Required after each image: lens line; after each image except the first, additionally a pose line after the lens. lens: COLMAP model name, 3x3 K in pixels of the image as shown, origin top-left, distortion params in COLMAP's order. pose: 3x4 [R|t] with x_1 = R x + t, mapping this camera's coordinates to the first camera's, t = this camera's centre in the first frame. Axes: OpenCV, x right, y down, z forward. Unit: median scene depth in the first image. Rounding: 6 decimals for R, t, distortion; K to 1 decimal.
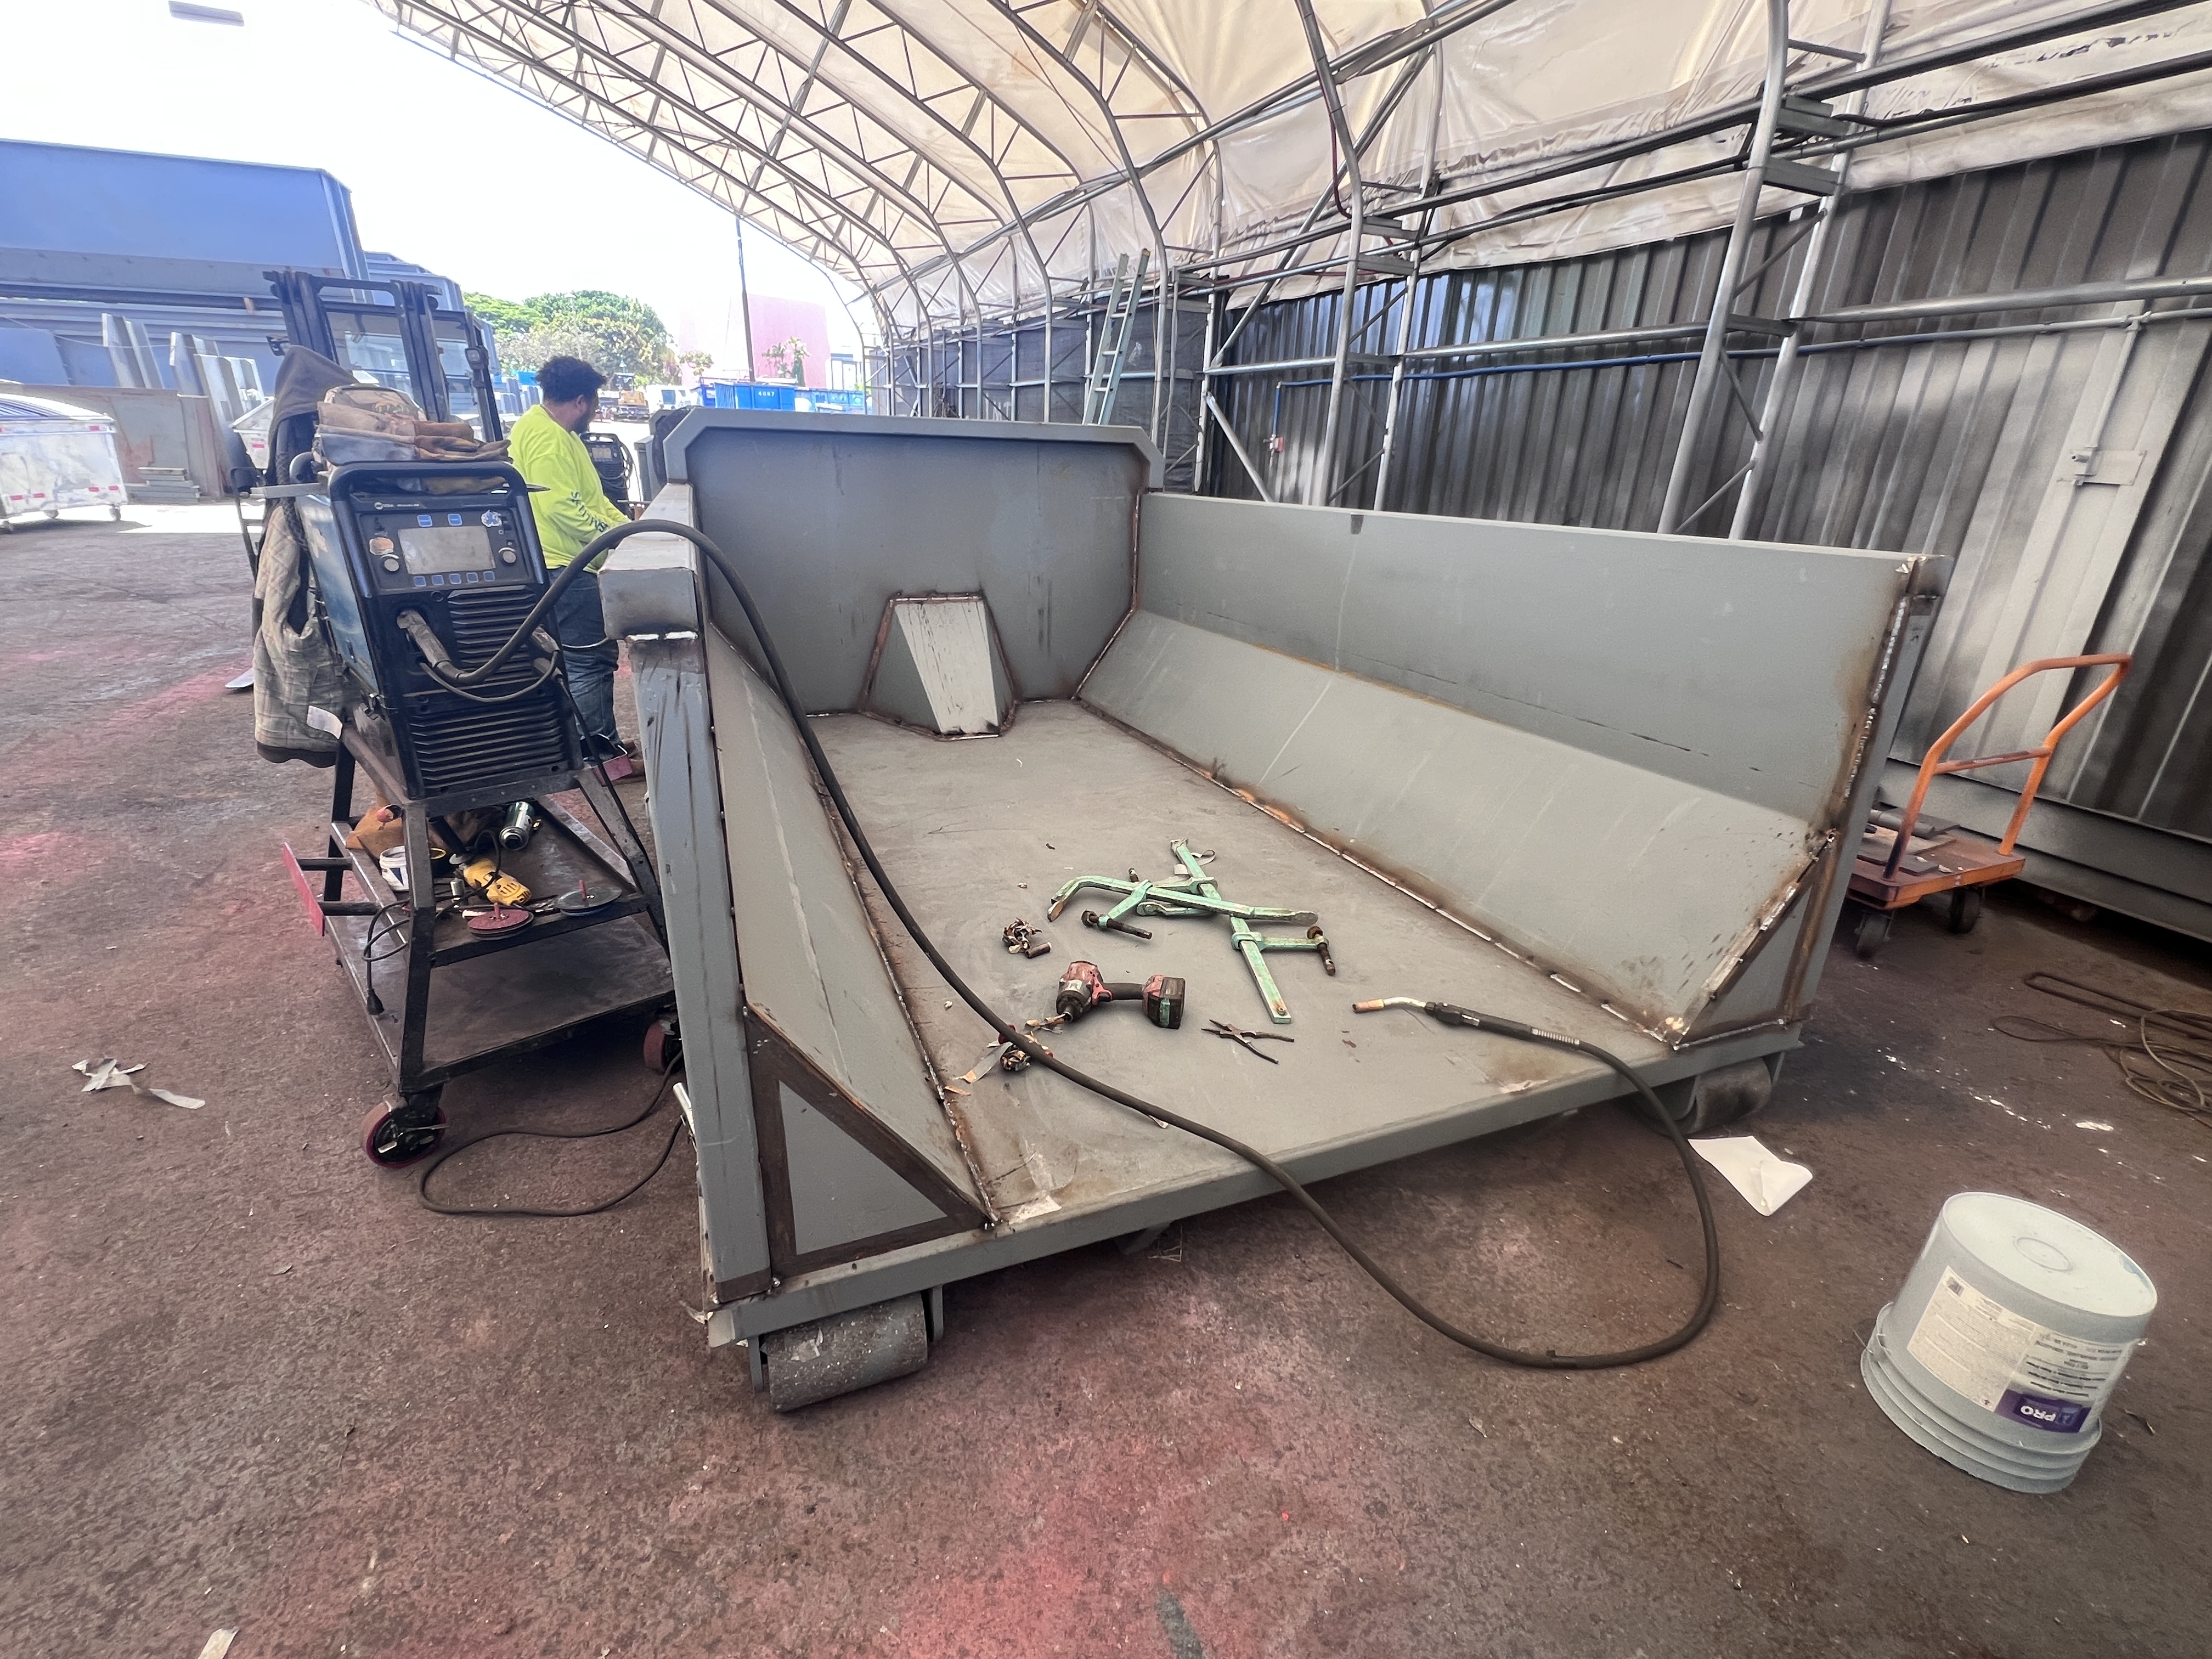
lens RADIAL K [[981.2, 0, 1106.0], [0, 981.2, 829.5], [0, 0, 1]] dist [-0.012017, 0.004610]
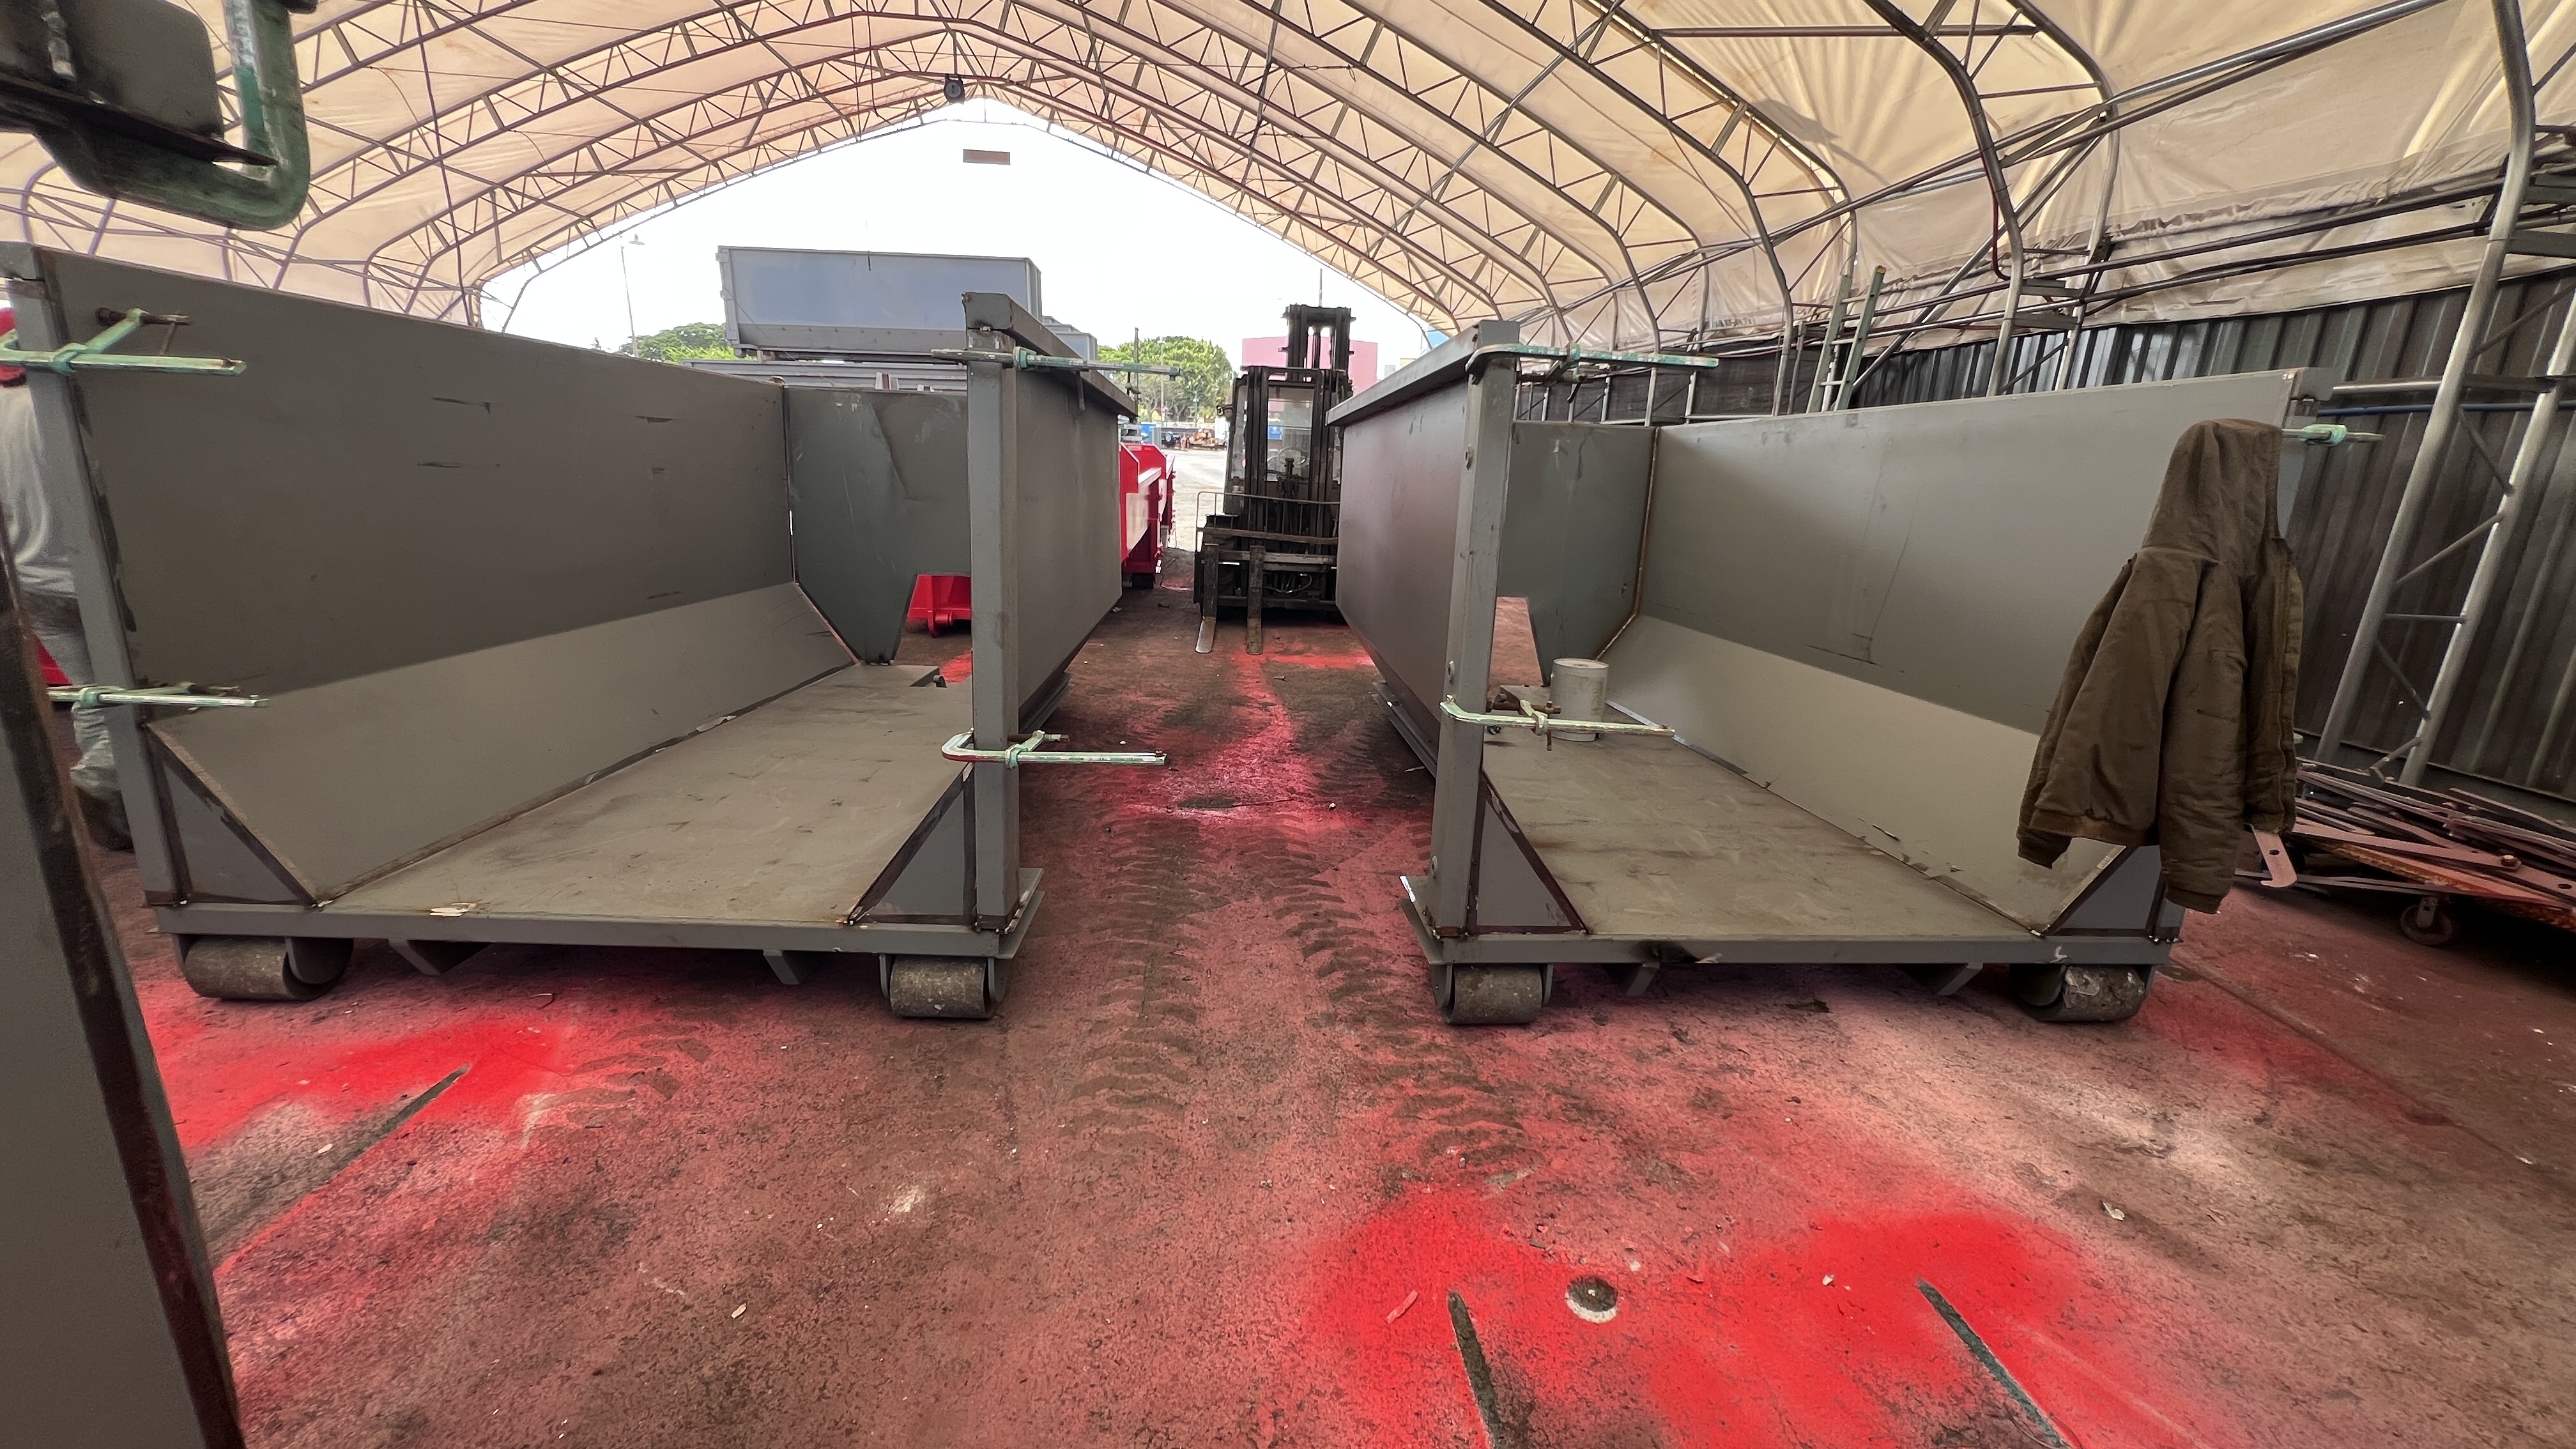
lens RADIAL K [[1026.6, 0, 1288.0], [0, 1026.6, 724.5], [0, 0, 1]] dist [-0.001112, -0.000272]
pose [[0.947960, 0.084830, -0.306879, -0.098565], [-0.124553, 0.985845, -0.112232, 0.061235], [0.293014, 0.144614, 0.945108, -0.189210]]
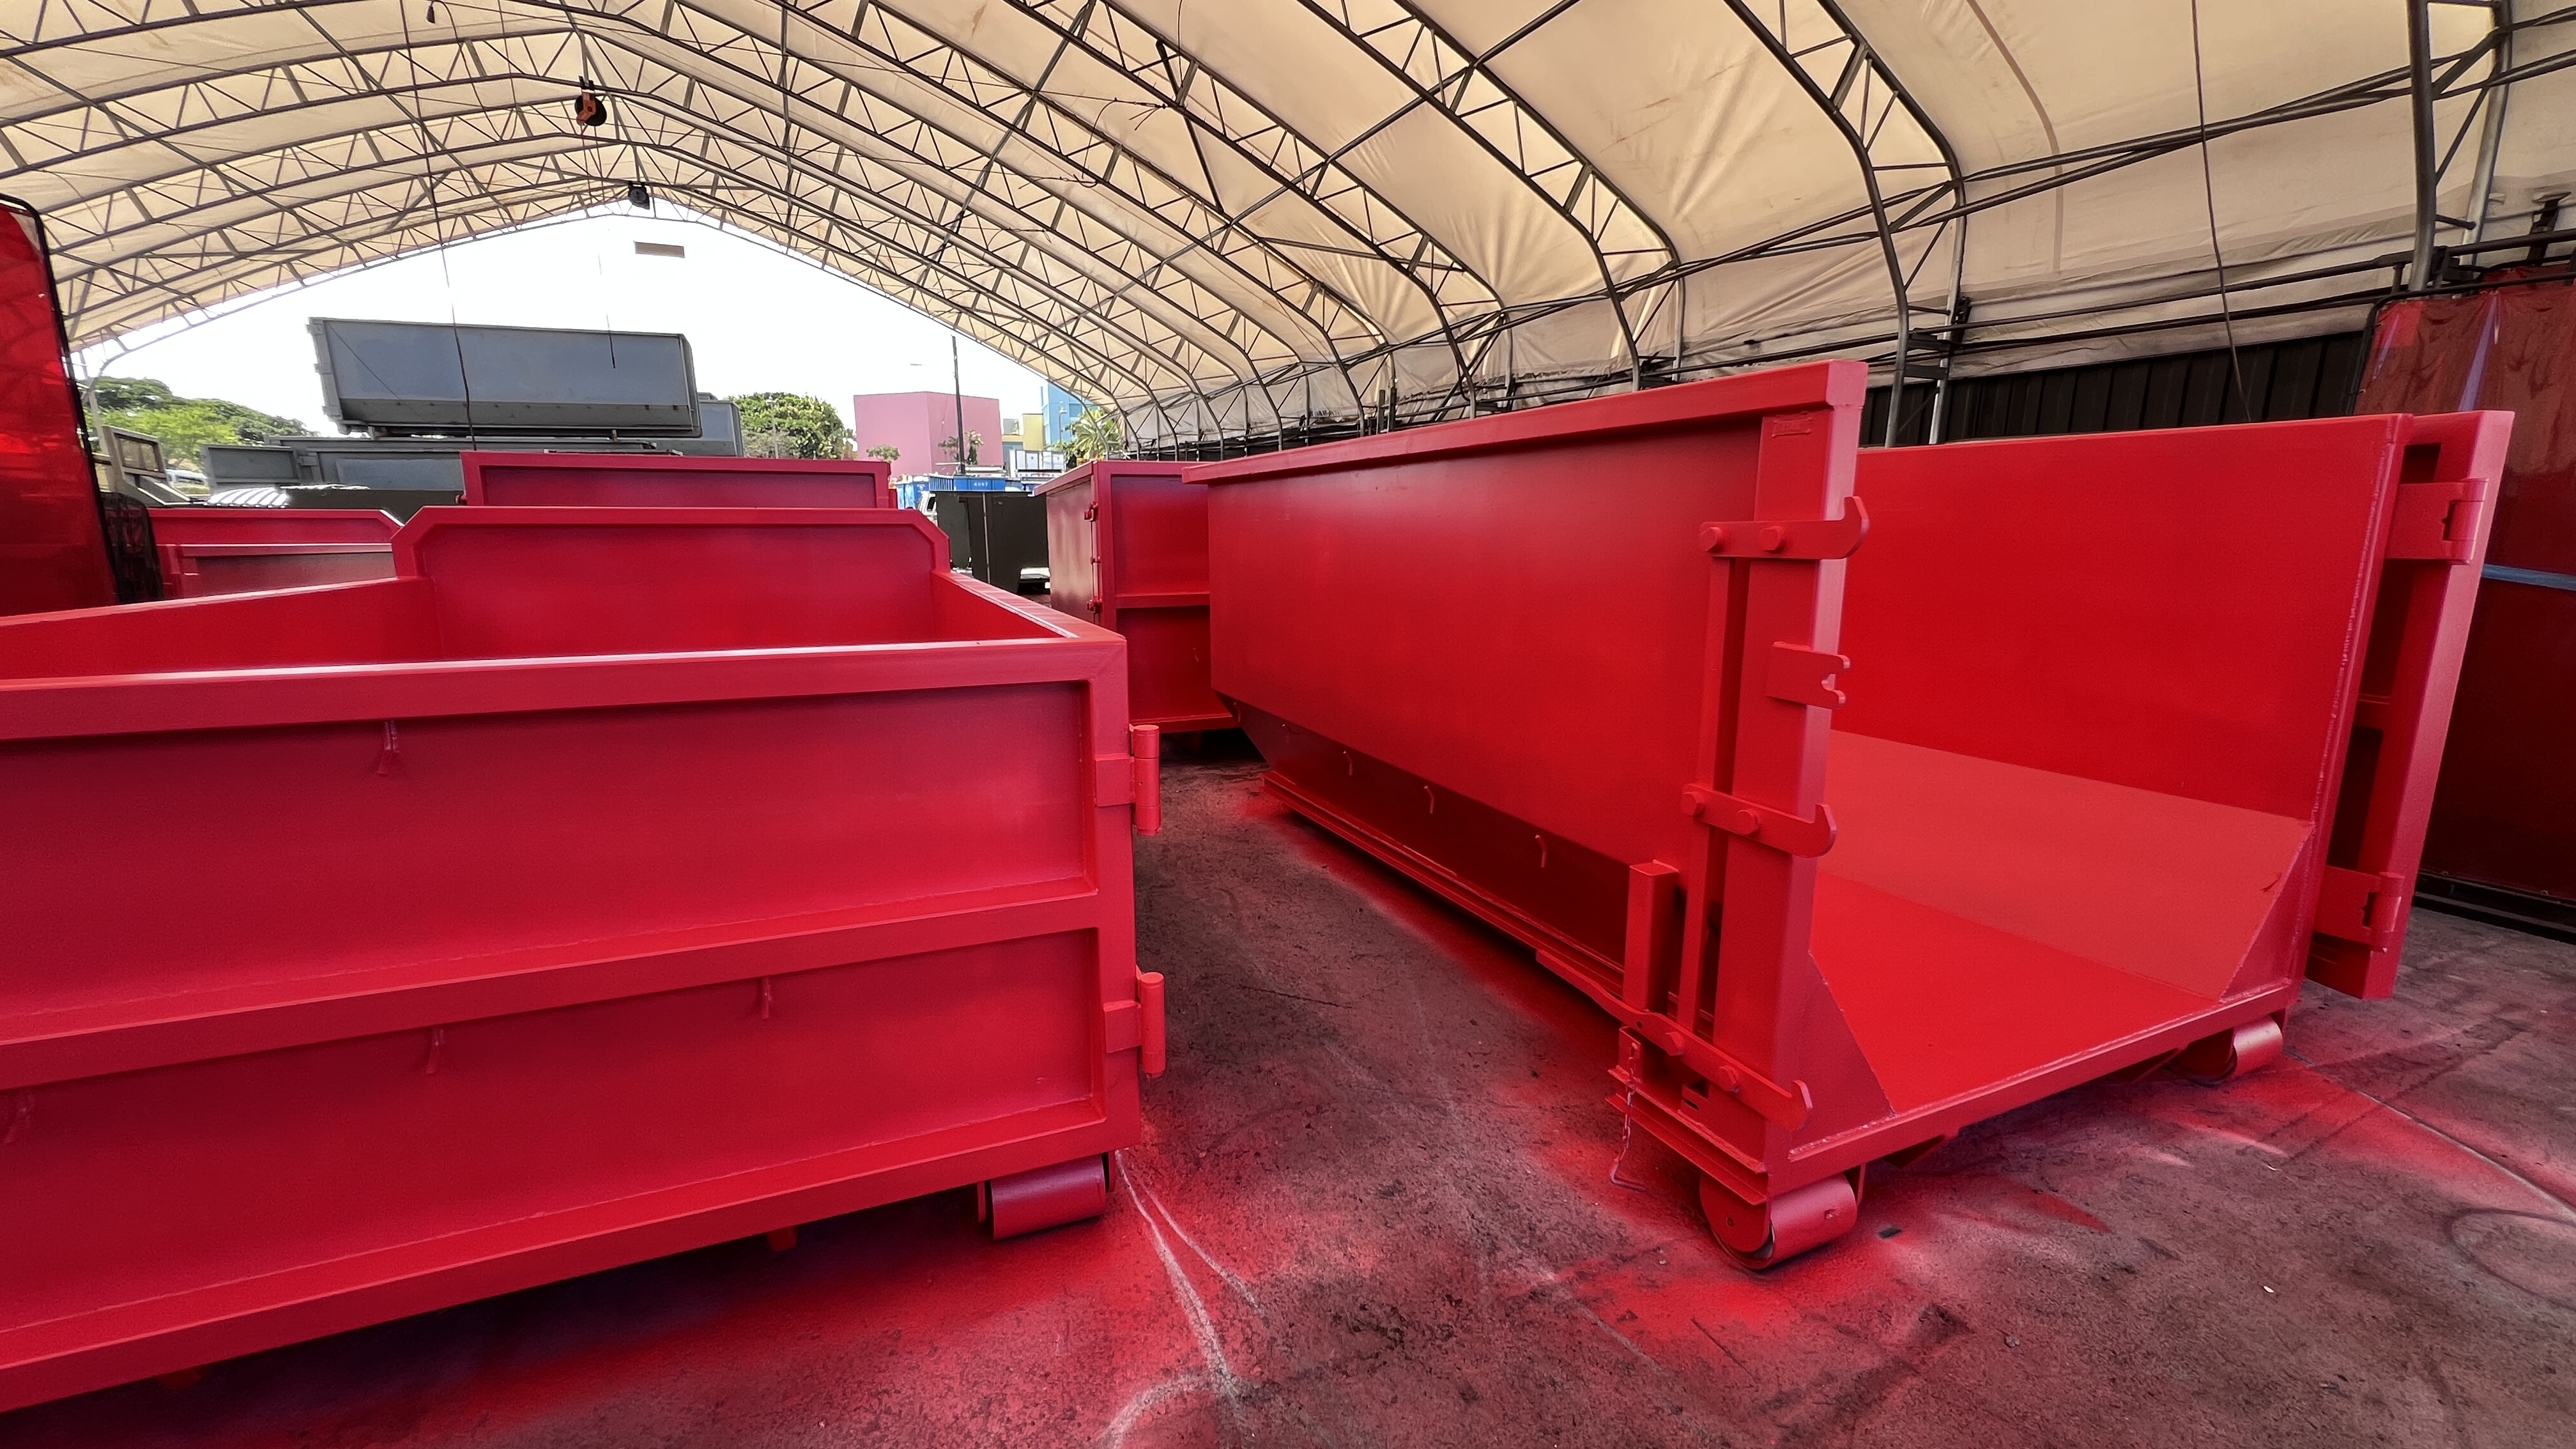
lens RADIAL K [[1026.6, 0, 1288.0], [0, 1026.6, 724.5], [0, 0, 1]] dist [-0.001112, -0.000272]
pose [[0.999100, -0.037394, 0.020018, -0.152588], [0.040280, 0.984340, -0.171615, 0.290173], [-0.013287, 0.172267, 0.984961, -0.783512]]
